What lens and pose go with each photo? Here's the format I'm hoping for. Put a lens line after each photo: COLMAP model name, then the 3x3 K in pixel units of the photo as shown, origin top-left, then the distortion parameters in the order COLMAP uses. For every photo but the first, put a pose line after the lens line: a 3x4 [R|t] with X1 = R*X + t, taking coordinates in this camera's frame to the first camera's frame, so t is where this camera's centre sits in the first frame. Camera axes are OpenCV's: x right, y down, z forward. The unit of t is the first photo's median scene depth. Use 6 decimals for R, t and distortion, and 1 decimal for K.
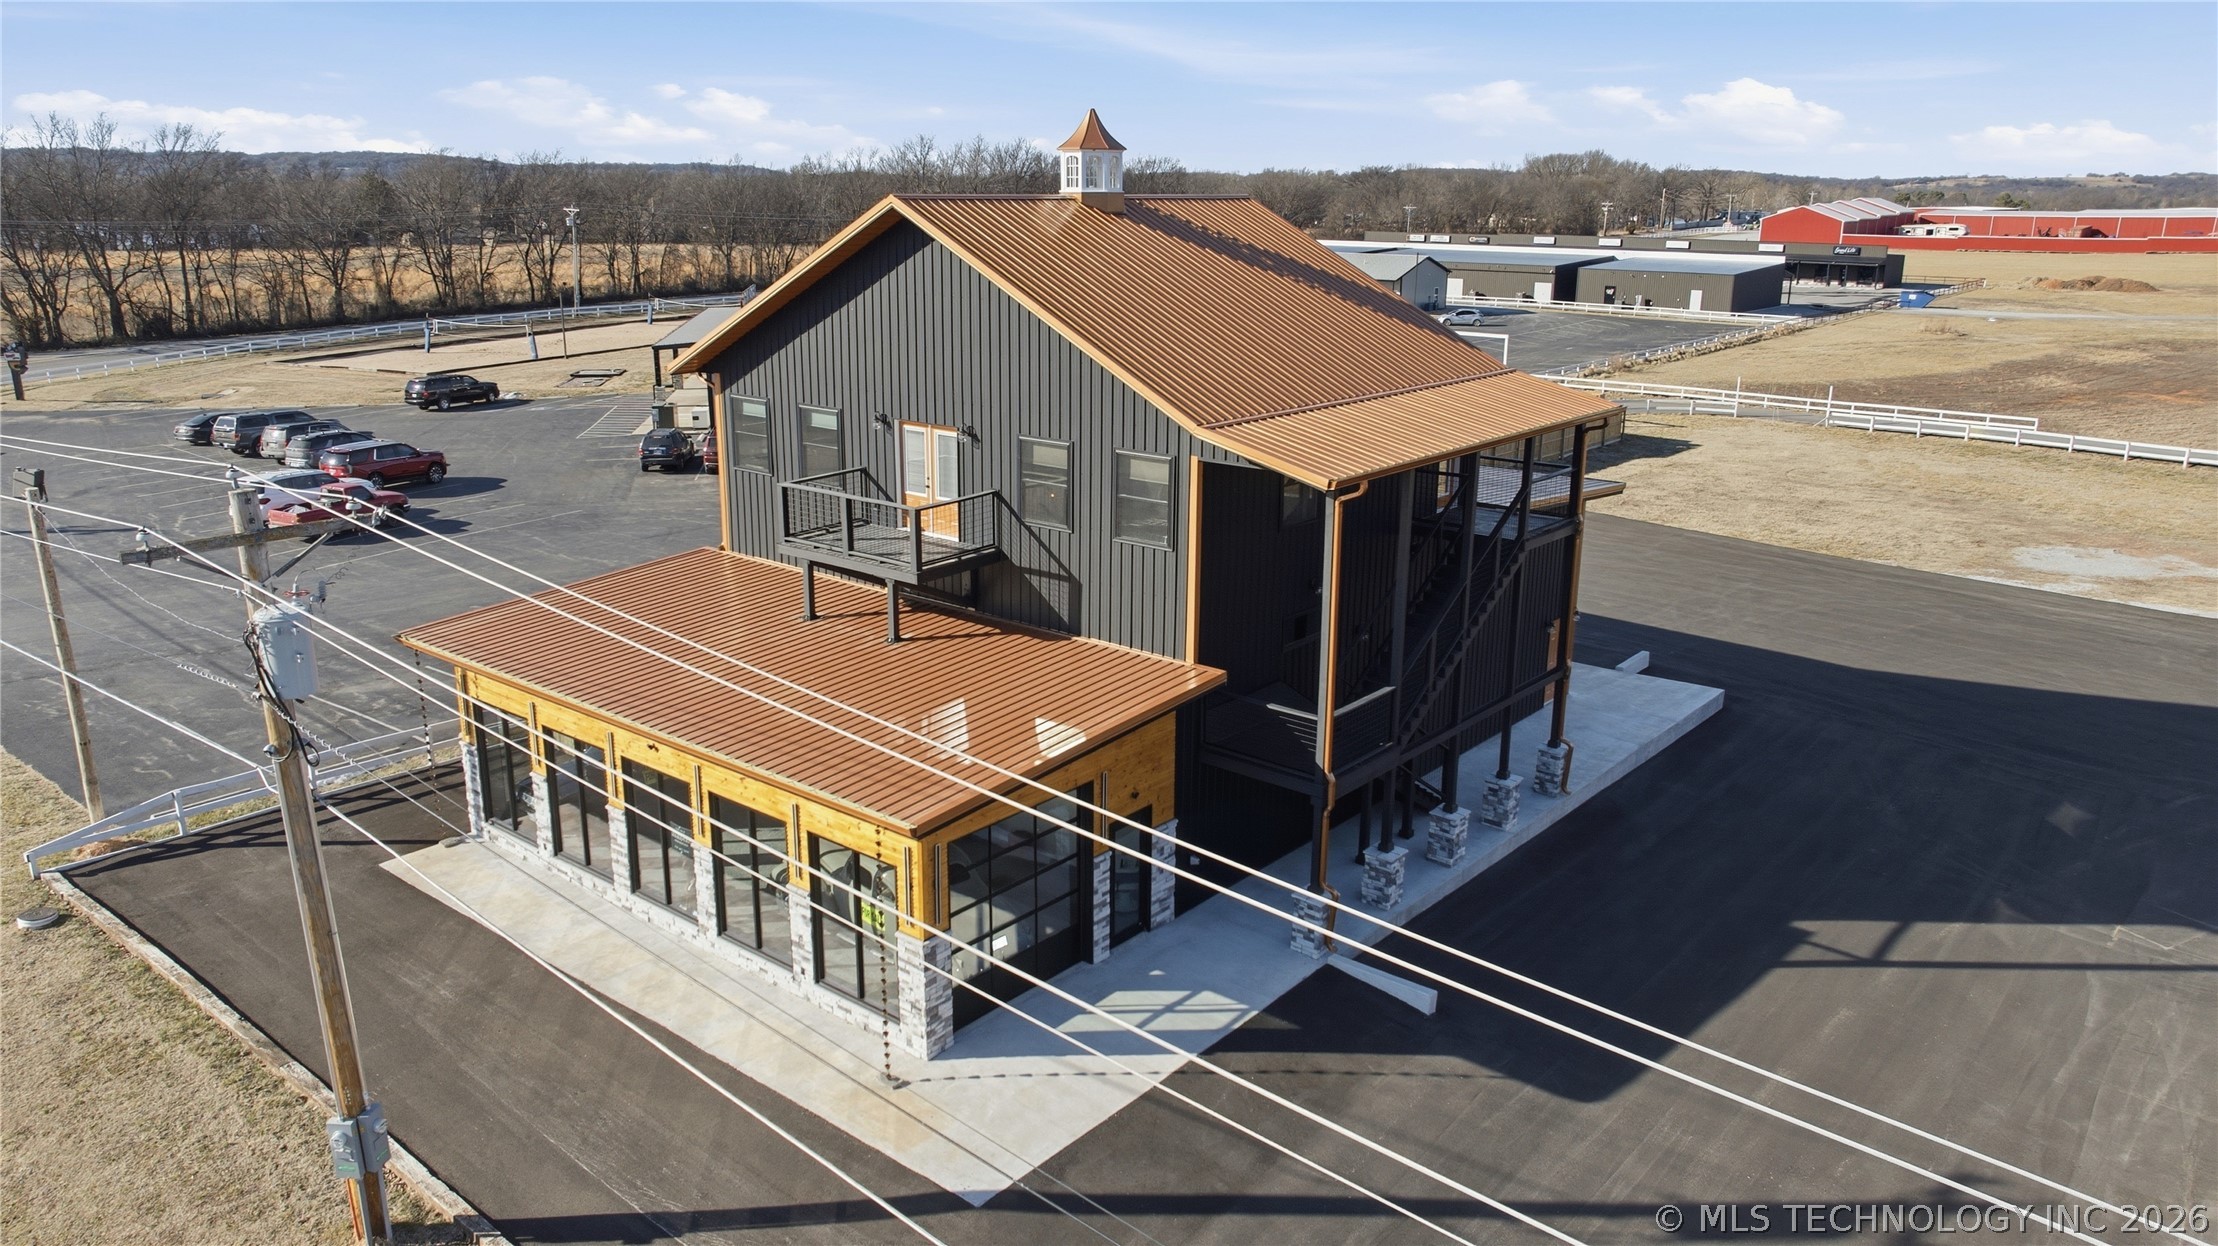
lens RADIAL K [[1565.1, 0, 1113.6], [0, 1565.1, 586.0], [0, 0, 1]] dist [-0.025080, 0.023072]
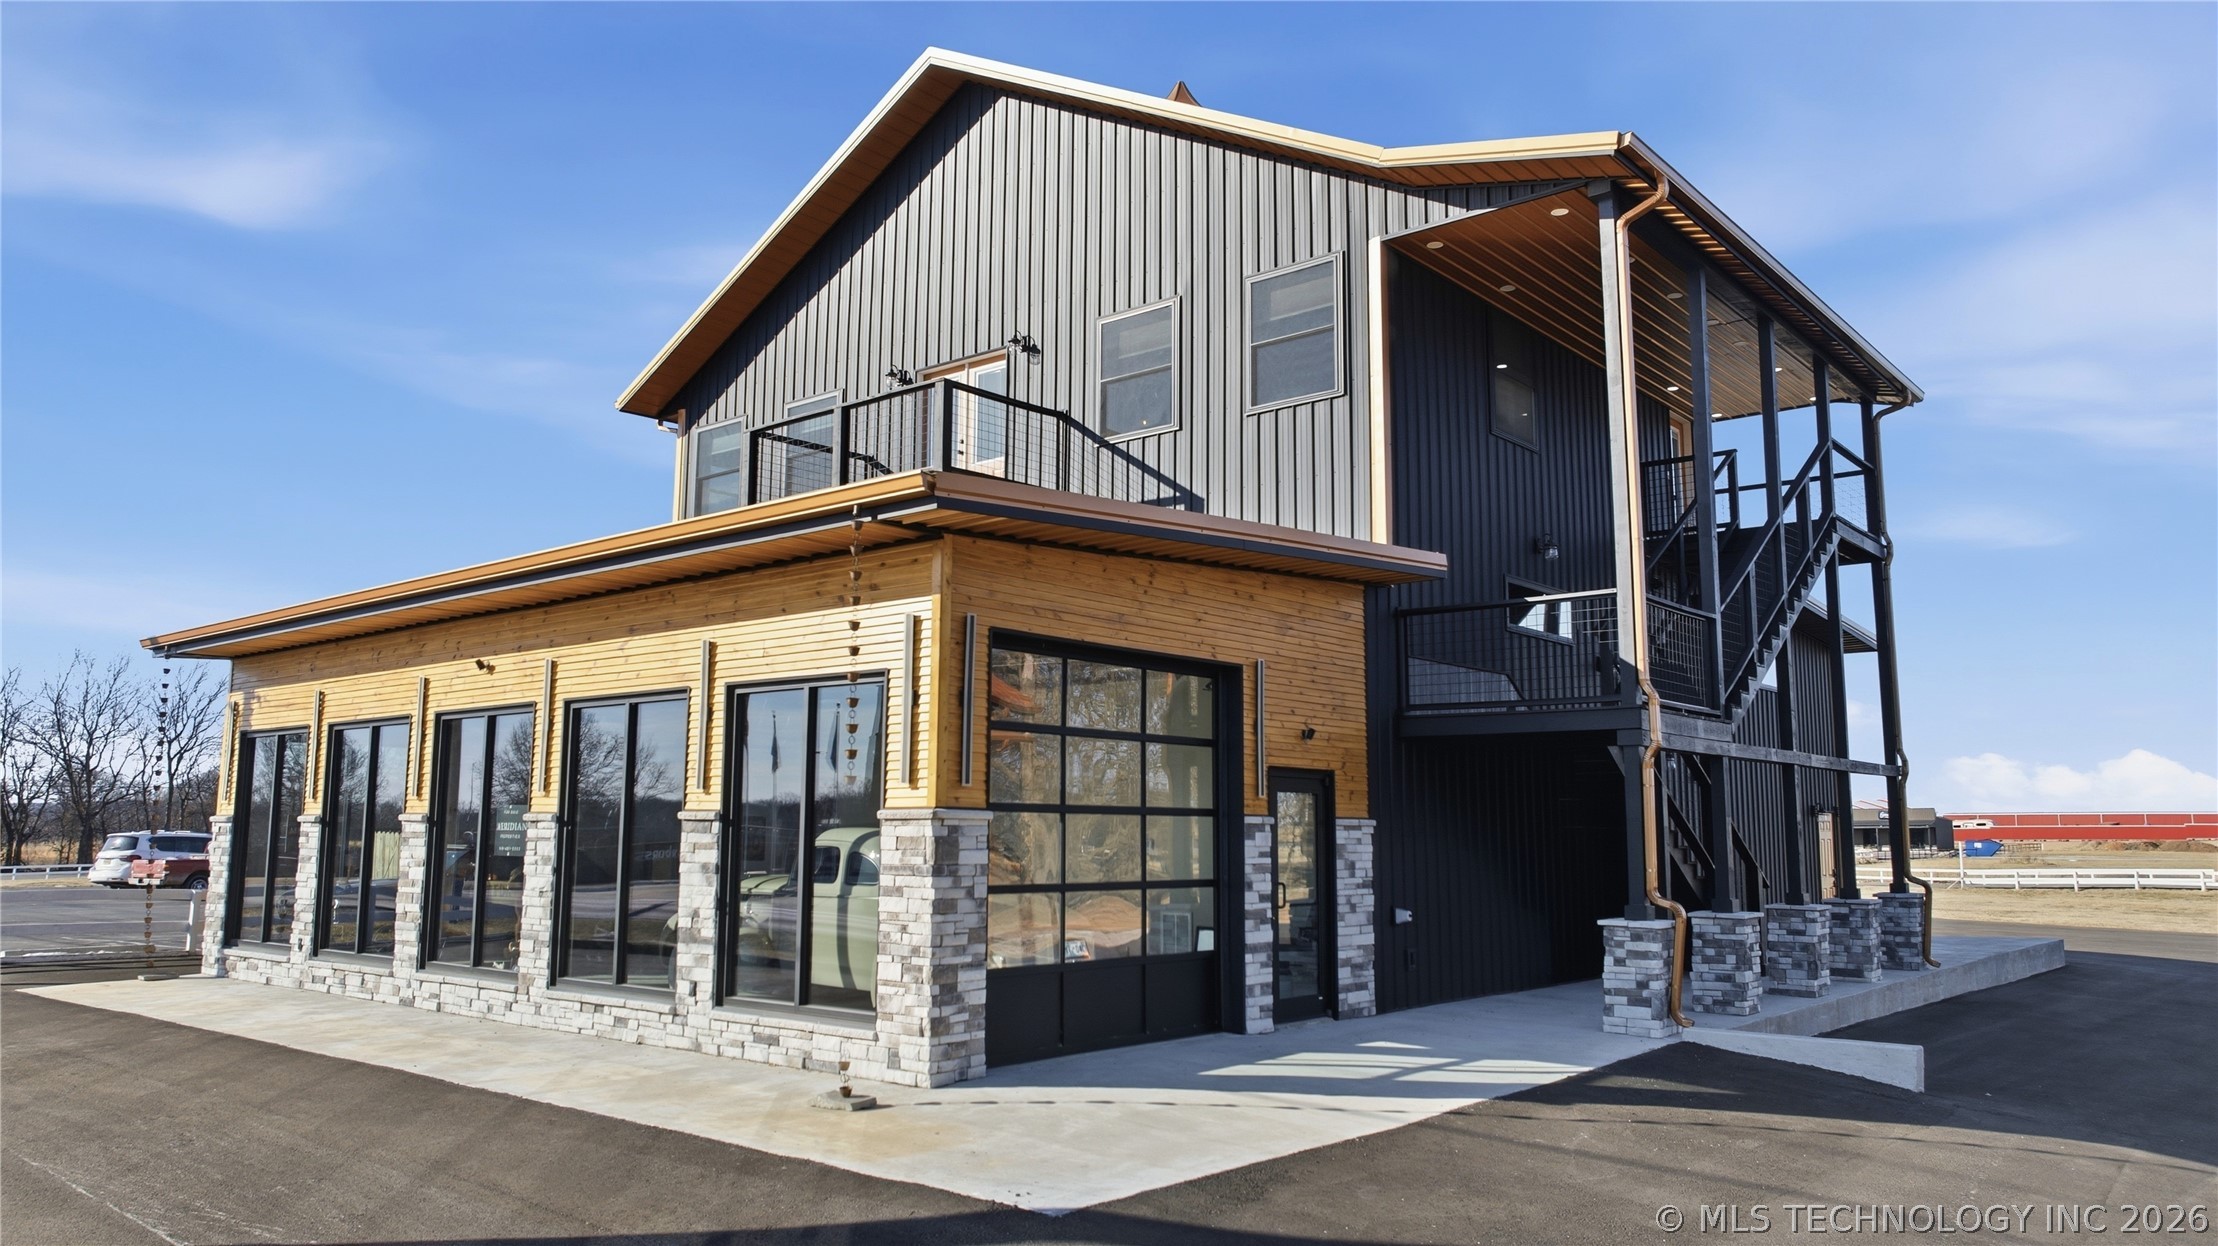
lens RADIAL K [[1565.1, 0, 1122.1], [0, 1565.1, 568.6], [0, 0, 1]] dist [-0.025080, 0.023072]
pose [[0.999983, -0.004043, -0.004108, -0.052181], [0.002071, 0.917161, -0.398511, 0.307530], [0.005379, 0.398496, 0.917154, 0.449176]]
